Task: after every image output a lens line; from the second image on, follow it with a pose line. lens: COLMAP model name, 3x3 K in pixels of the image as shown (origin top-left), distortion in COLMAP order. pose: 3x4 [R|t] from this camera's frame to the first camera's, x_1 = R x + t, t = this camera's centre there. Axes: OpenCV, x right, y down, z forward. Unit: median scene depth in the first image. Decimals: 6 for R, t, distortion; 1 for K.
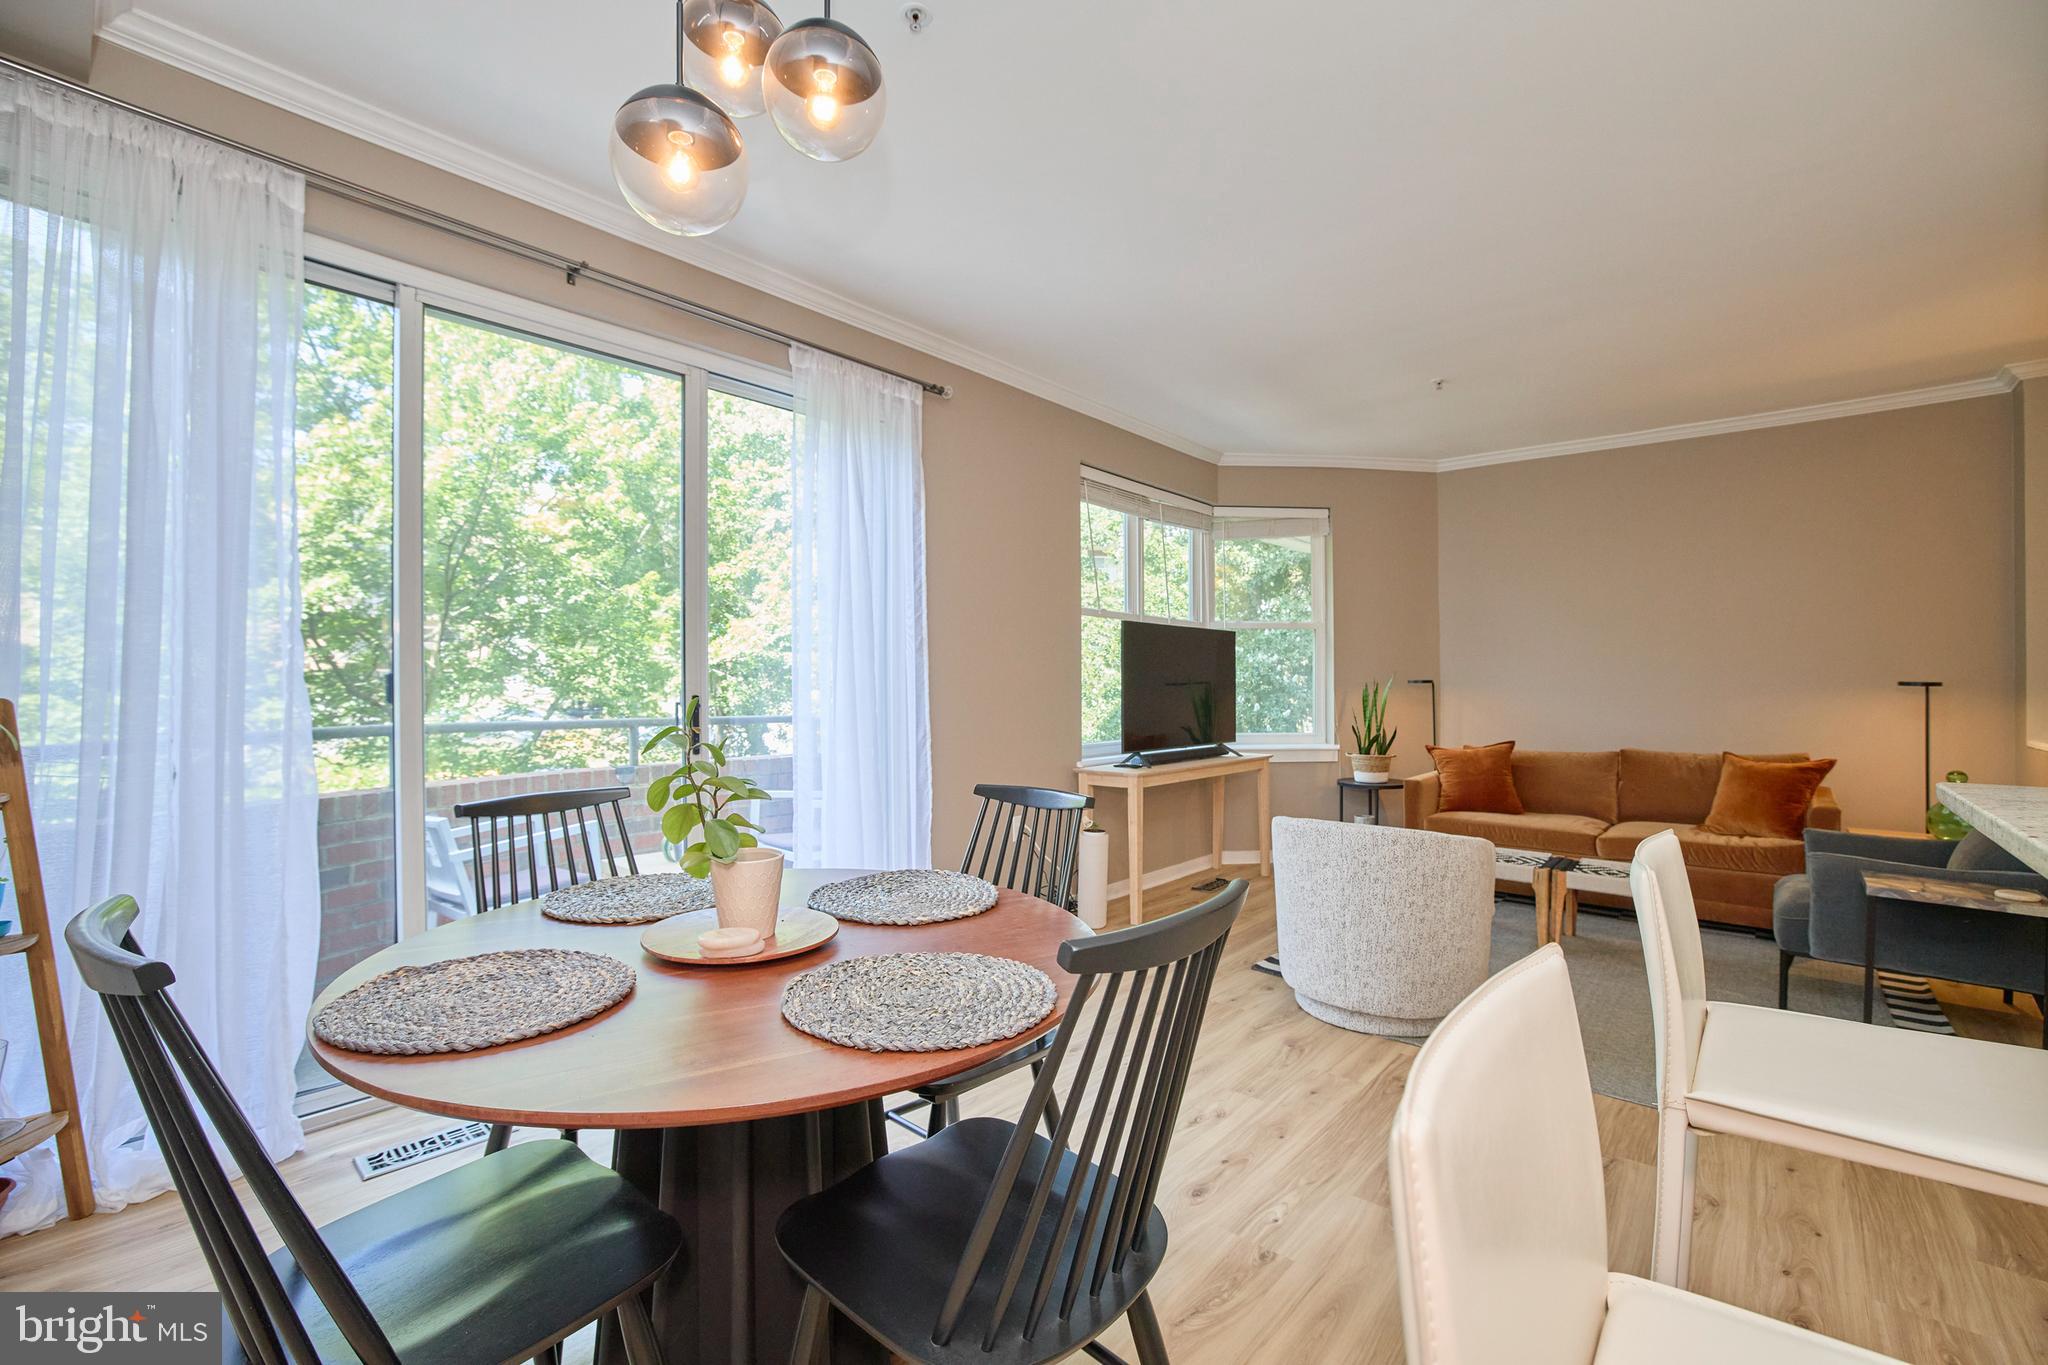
lens RADIAL K [[881.4, 0, 1032.5], [0, 881.4, 691.1], [0, 0, 1]] dist [-0.046640, 0.017882]
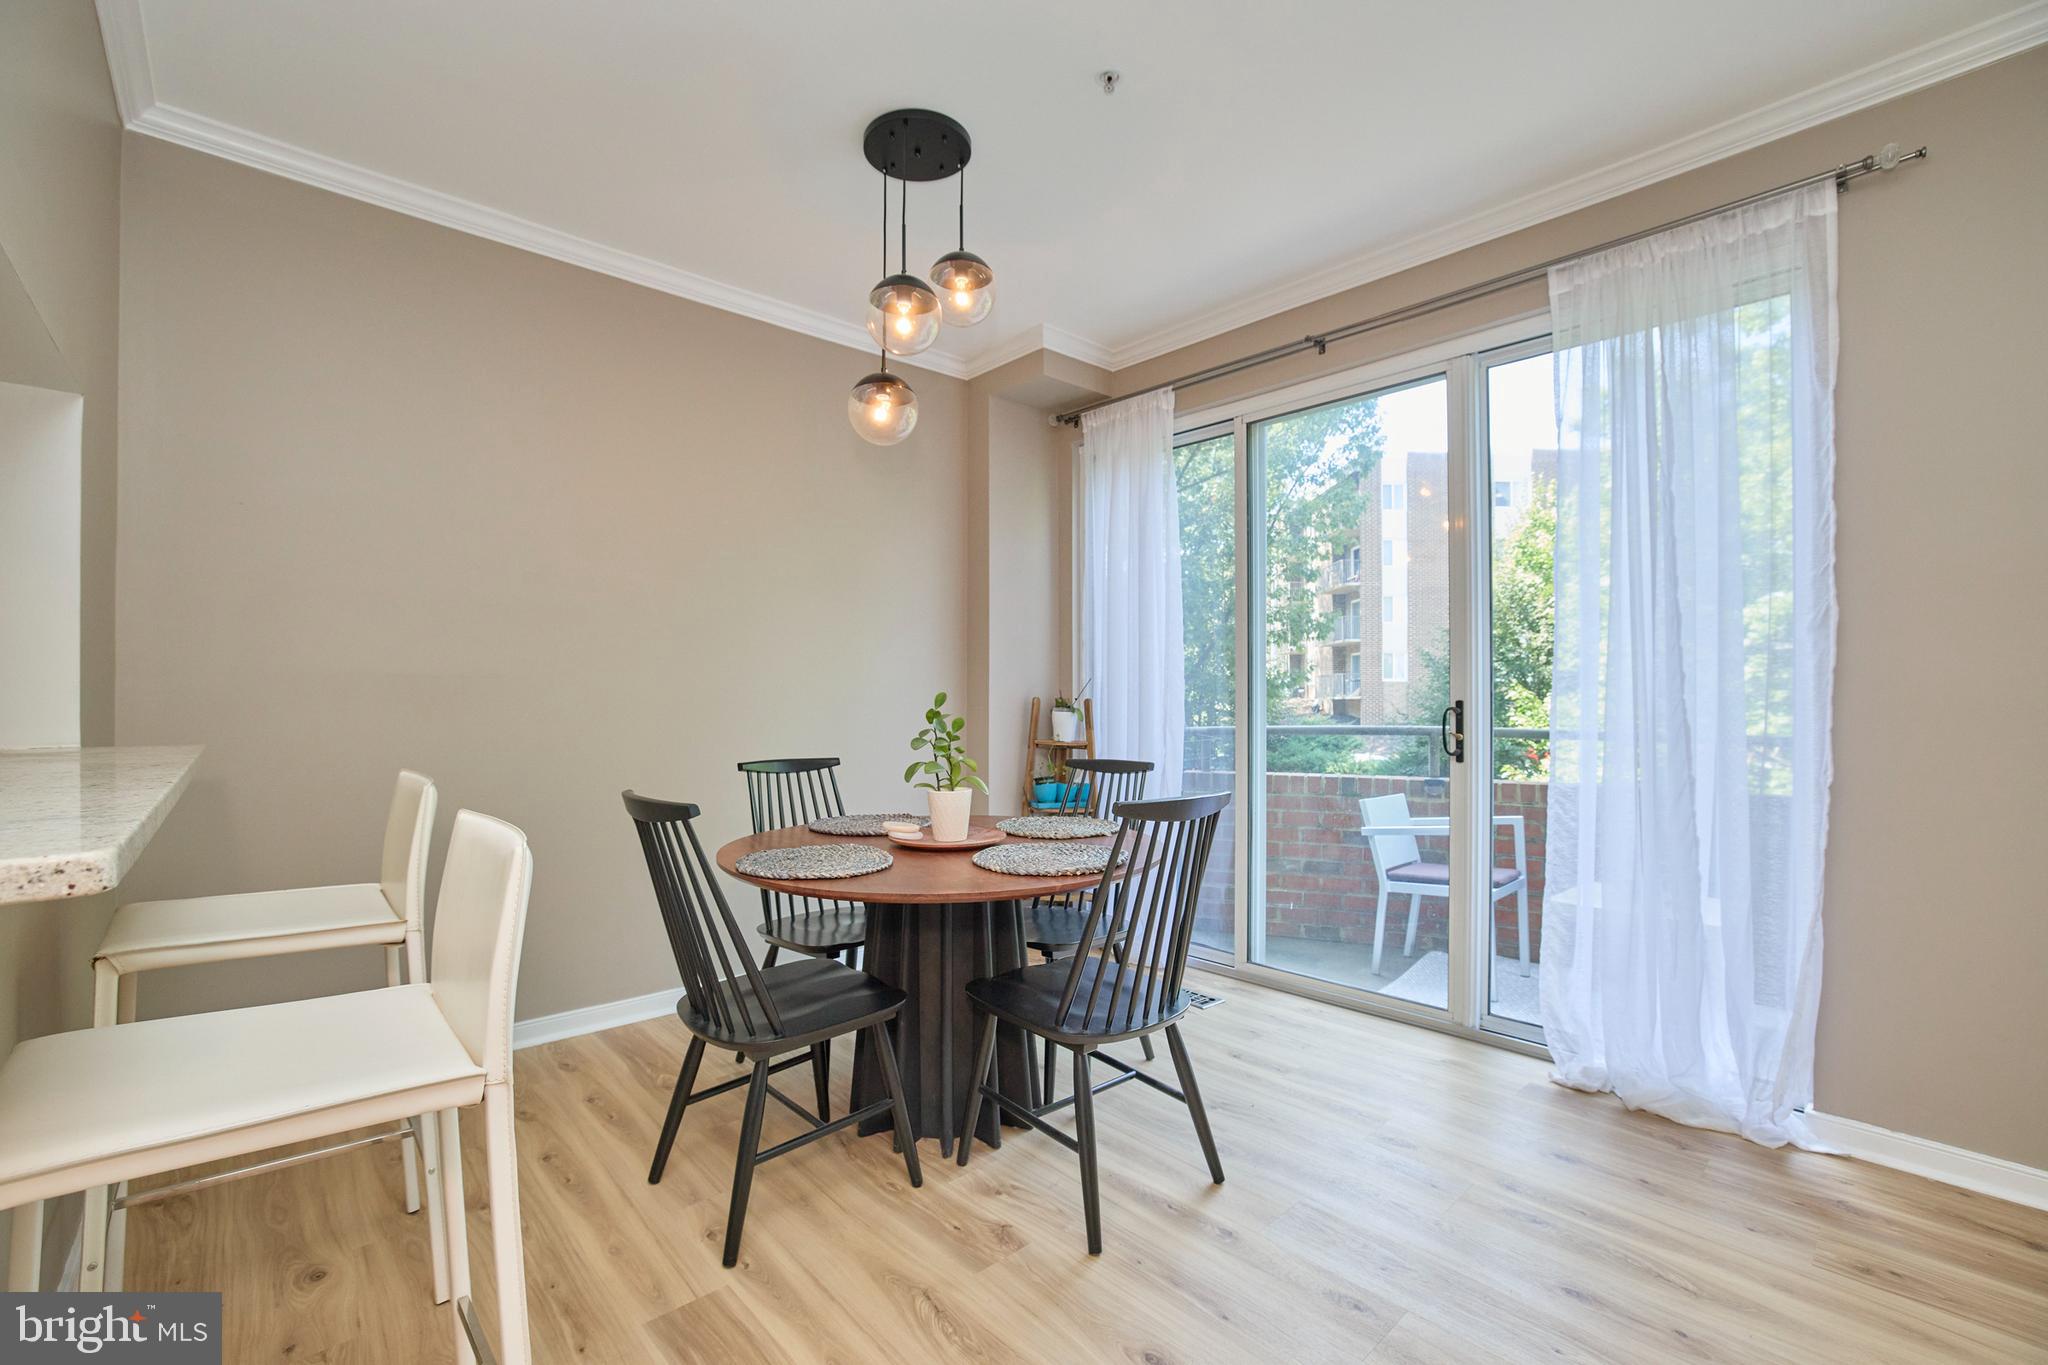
lens RADIAL K [[886.8, 0, 1029.4], [0, 886.8, 691.5], [0, 0, 1]] dist [-0.052879, 0.018687]
pose [[-0.125355, -0.011422, -0.992046, 0.413462], [-0.011609, 0.999882, -0.010045, 0.009144], [0.992044, 0.010257, -0.125473, 0.430689]]
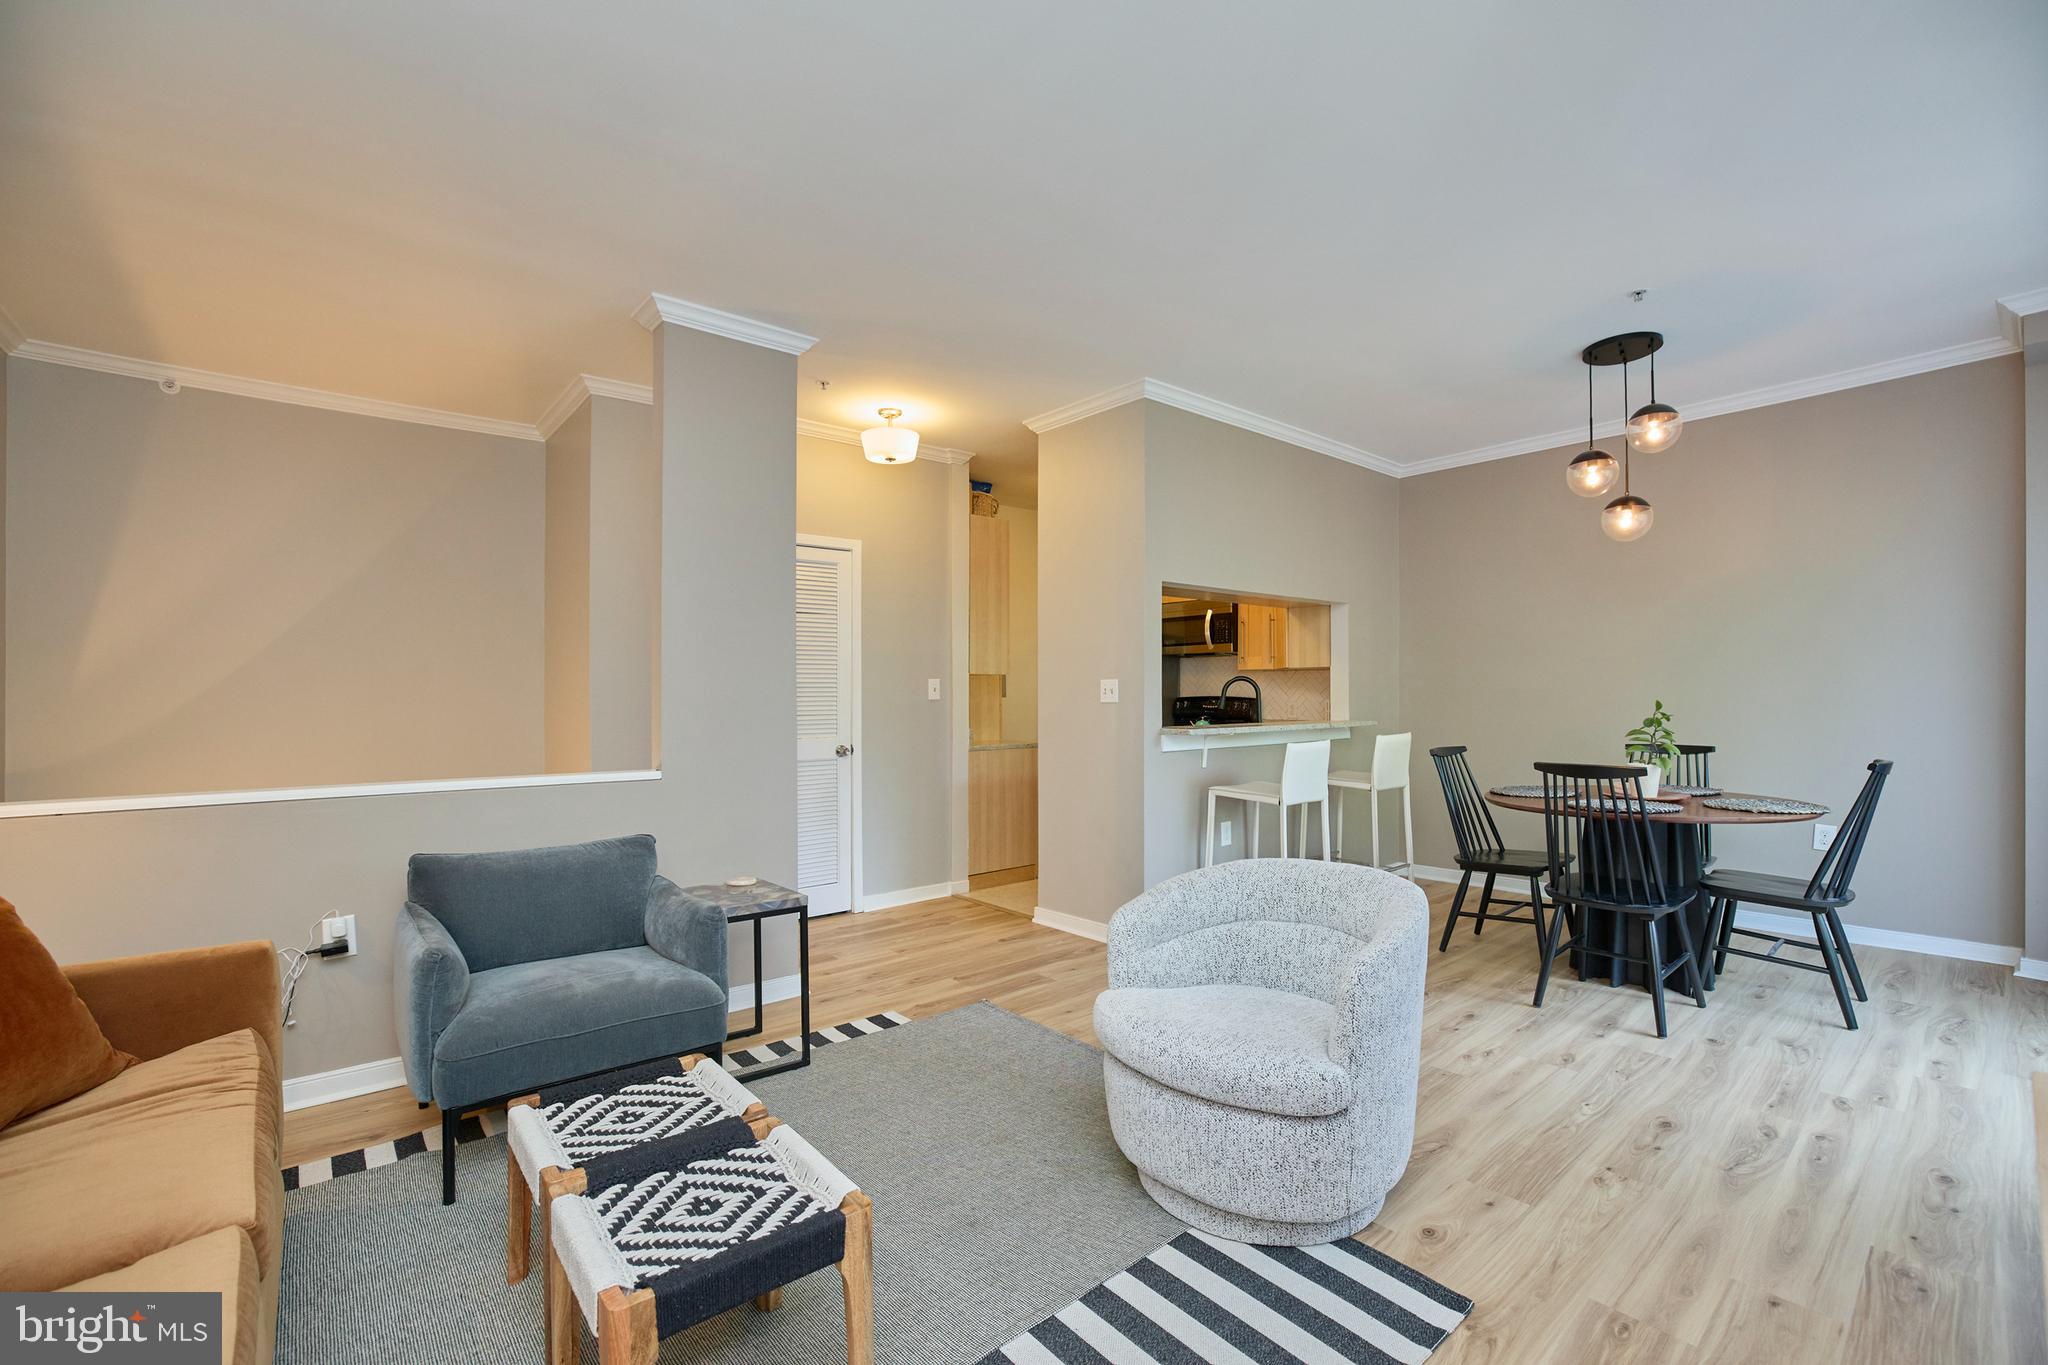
lens RADIAL K [[881.4, 0, 1032.5], [0, 881.4, 691.1], [0, 0, 1]] dist [-0.046640, 0.017882]
pose [[-0.986803, 0.005029, 0.161847, 0.321213], [0.005998, 0.999967, 0.005498, -0.010968], [-0.161814, 0.006396, -0.986800, 1.159166]]
